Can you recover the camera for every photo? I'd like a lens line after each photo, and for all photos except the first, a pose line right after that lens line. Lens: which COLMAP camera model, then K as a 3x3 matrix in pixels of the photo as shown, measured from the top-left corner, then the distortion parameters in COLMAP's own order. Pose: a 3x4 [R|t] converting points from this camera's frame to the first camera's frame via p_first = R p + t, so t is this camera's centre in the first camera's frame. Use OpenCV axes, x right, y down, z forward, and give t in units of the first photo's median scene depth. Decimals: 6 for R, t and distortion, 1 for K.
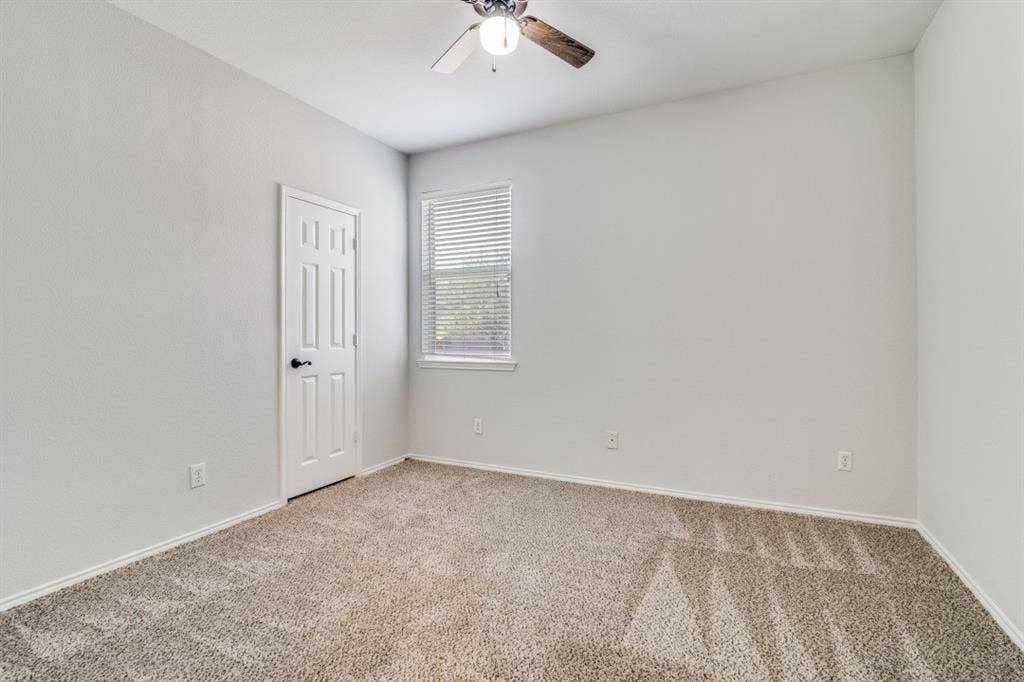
lens RADIAL K [[474.5, 0, 513.5], [0, 474.5, 341.1], [0, 0, 1]] dist [-0.019180, 0.001589]
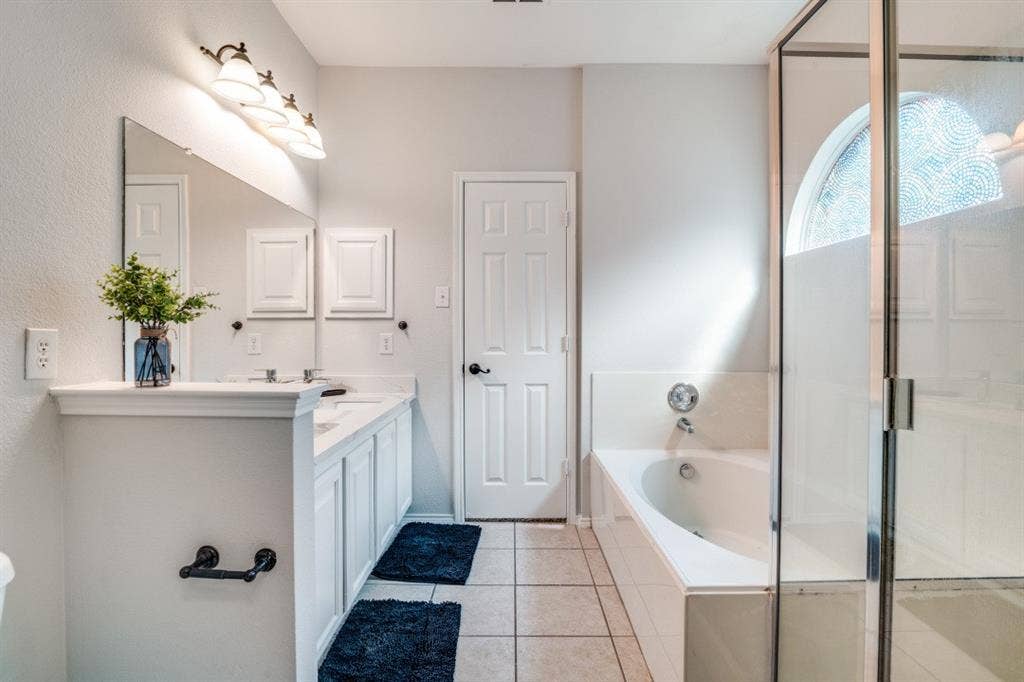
lens RADIAL K [[474.5, 0, 512.5], [0, 474.5, 336.3], [0, 0, 1]] dist [-0.019180, 0.001589]
pose [[0.447460, 0.003110, -0.894299, 0.354992], [-0.001593, 0.999995, 0.002680, -0.016435], [0.894303, 0.000226, 0.447463, 0.639137]]
